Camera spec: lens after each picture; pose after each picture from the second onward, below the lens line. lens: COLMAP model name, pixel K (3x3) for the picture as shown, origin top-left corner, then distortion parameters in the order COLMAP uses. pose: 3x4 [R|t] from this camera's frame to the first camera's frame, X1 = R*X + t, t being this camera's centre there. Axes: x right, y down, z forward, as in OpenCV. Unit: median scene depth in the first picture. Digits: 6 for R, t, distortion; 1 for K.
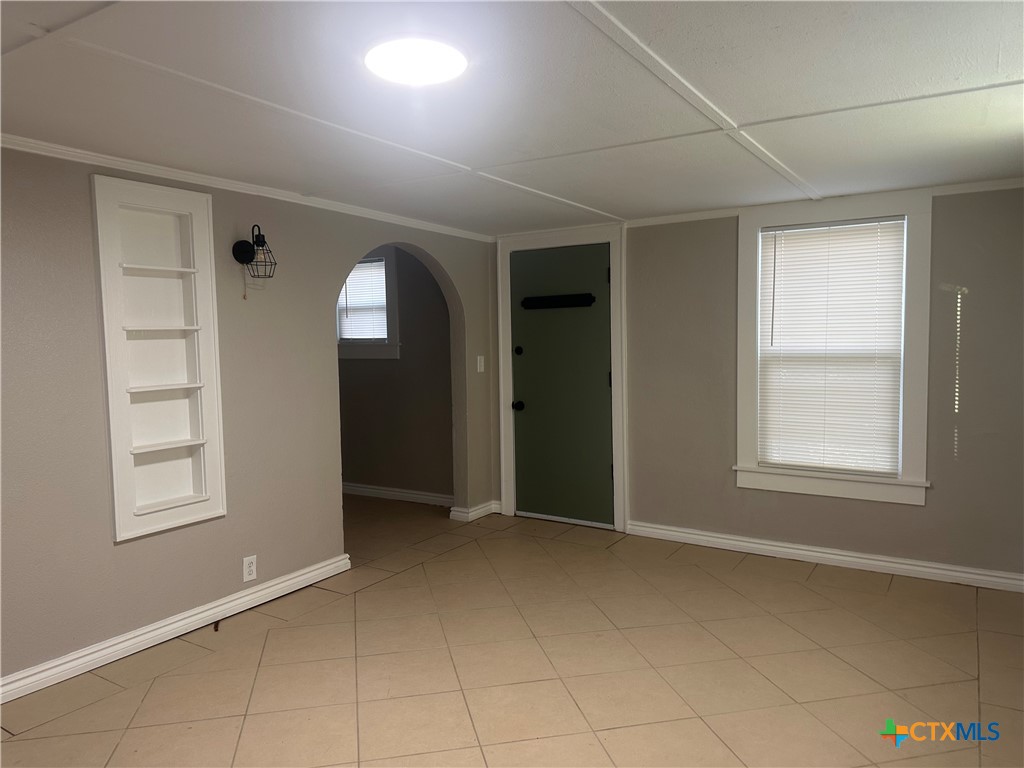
lens RADIAL K [[723.1, 0, 501.3], [0, 723.1, 392.5], [0, 0, 1]] dist [0.022720, -0.029188]
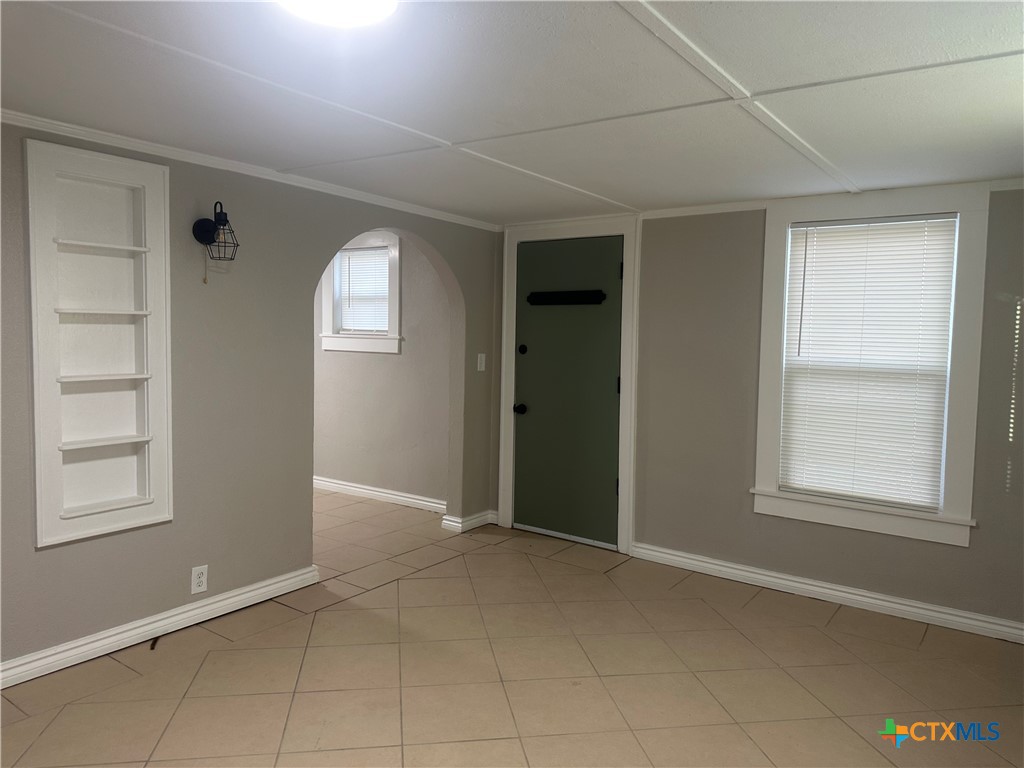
lens RADIAL K [[723.1, 0, 501.8], [0, 723.1, 380.6], [0, 0, 1]] dist [0.022720, -0.029188]
pose [[0.997761, 0.040344, -0.053334, 0.064201], [-0.040823, 0.999135, -0.007928, -0.013272], [0.052968, 0.010088, 0.998545, 0.101569]]
